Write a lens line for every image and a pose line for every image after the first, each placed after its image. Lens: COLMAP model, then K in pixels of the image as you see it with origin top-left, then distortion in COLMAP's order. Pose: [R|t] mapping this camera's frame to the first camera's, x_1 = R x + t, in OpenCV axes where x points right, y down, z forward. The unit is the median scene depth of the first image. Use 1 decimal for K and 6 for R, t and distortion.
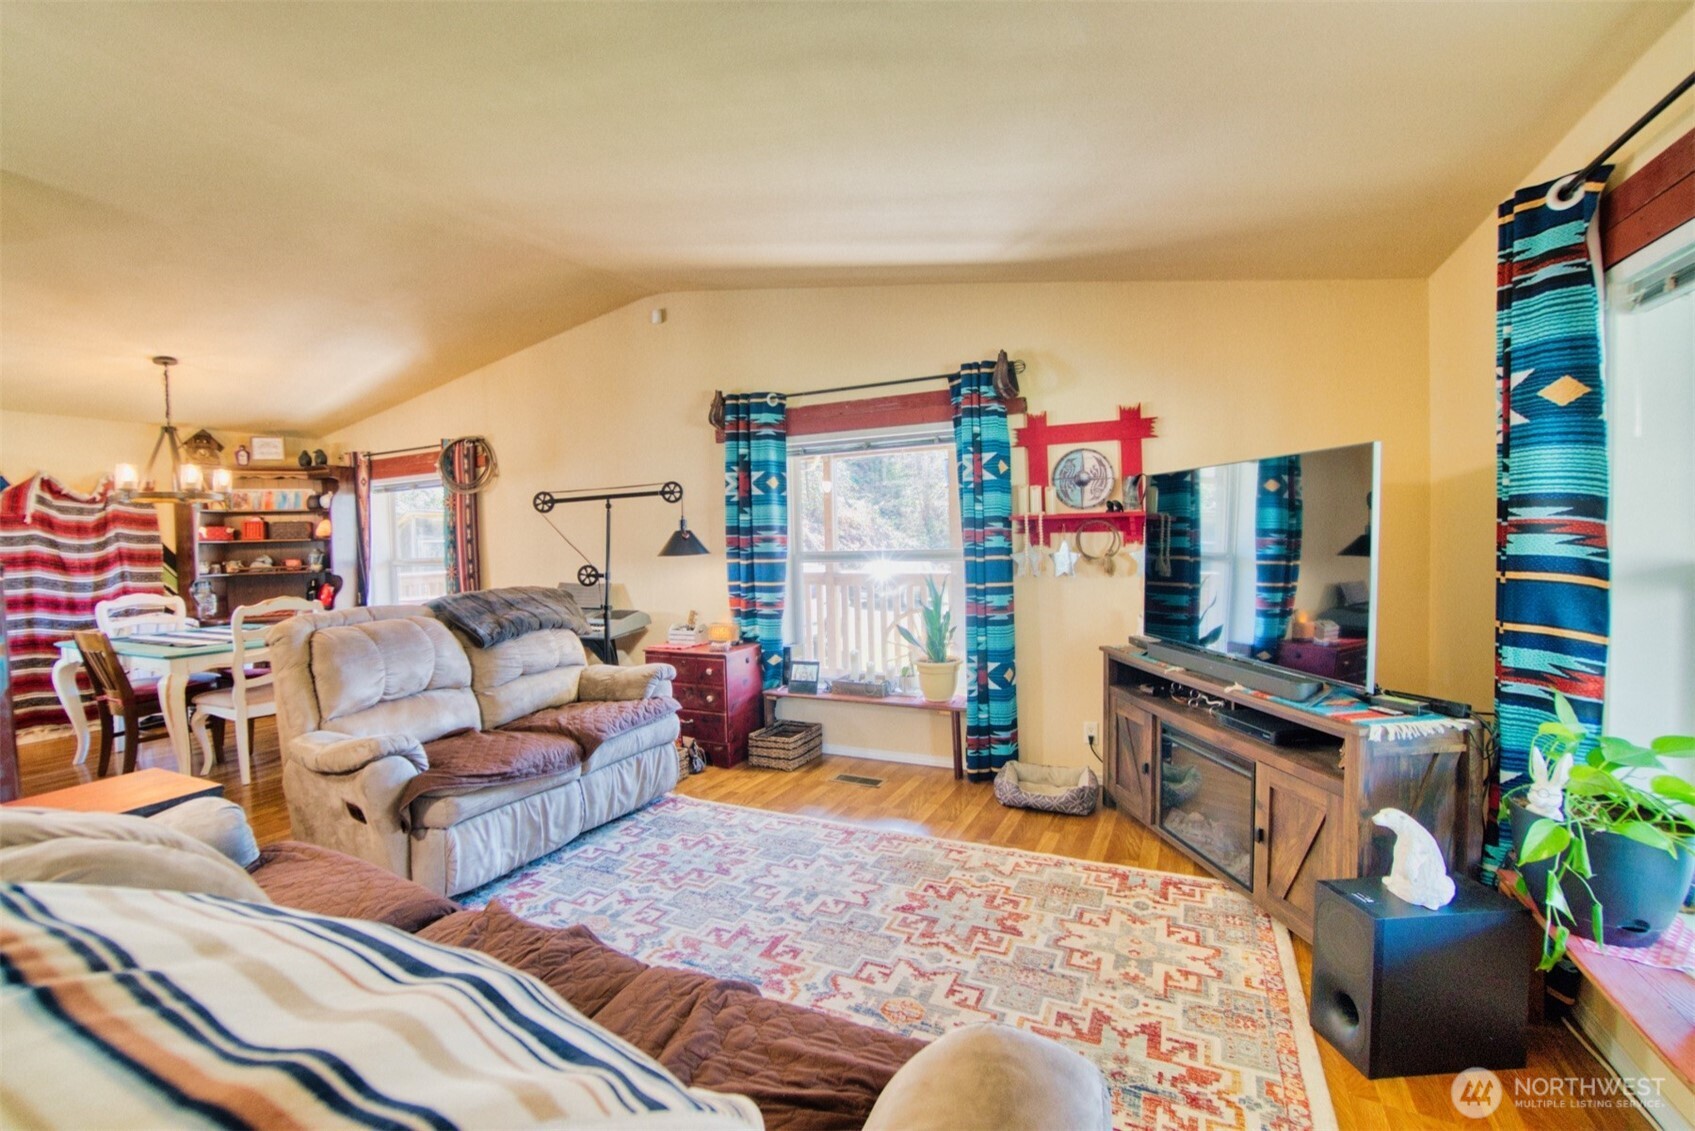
lens RADIAL K [[752.3, 0, 821.2], [0, 752.3, 559.5], [0, 0, 1]] dist [-0.043512, 0.013996]
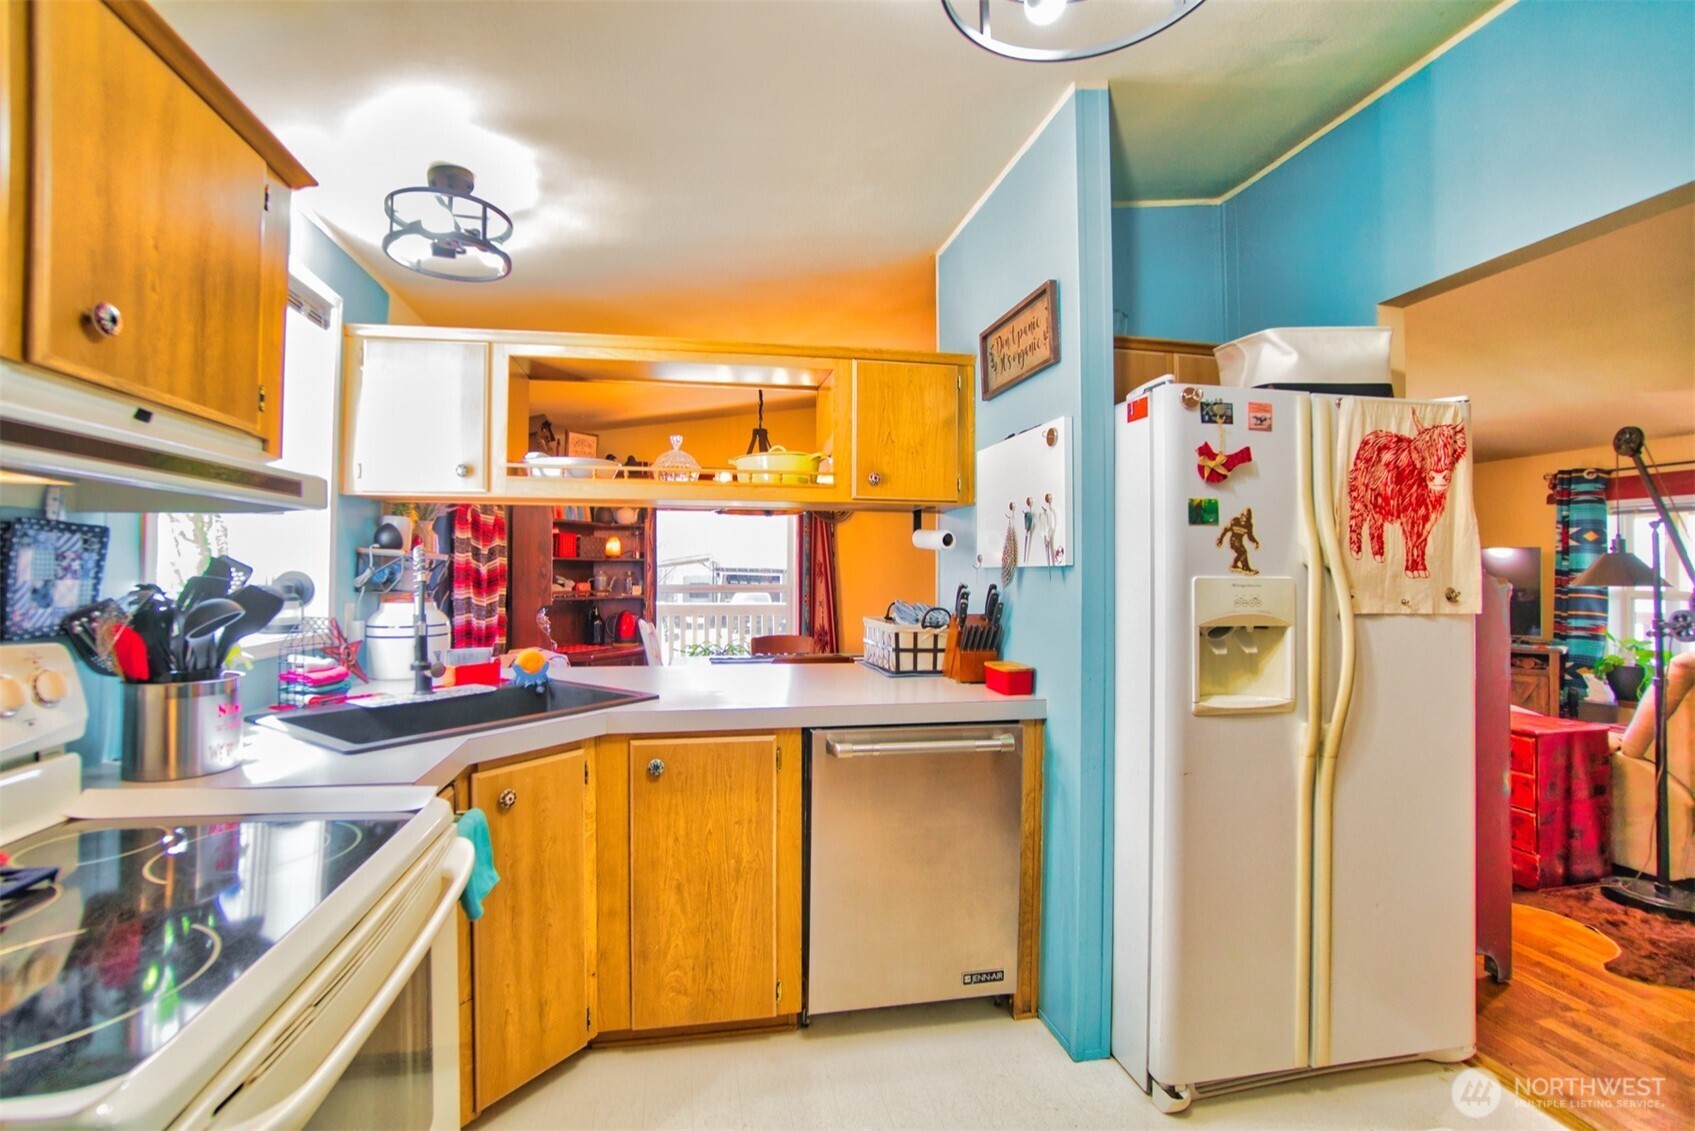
lens RADIAL K [[752.3, 0, 796.5], [0, 752.3, 559.7], [0, 0, 1]] dist [-0.043512, 0.013996]
pose [[0.799939, 0.042488, 0.598576, -1.823553], [-0.006481, 0.998044, -0.062182, 0.044711], [-0.600047, 0.045863, 0.798649, 0.280289]]
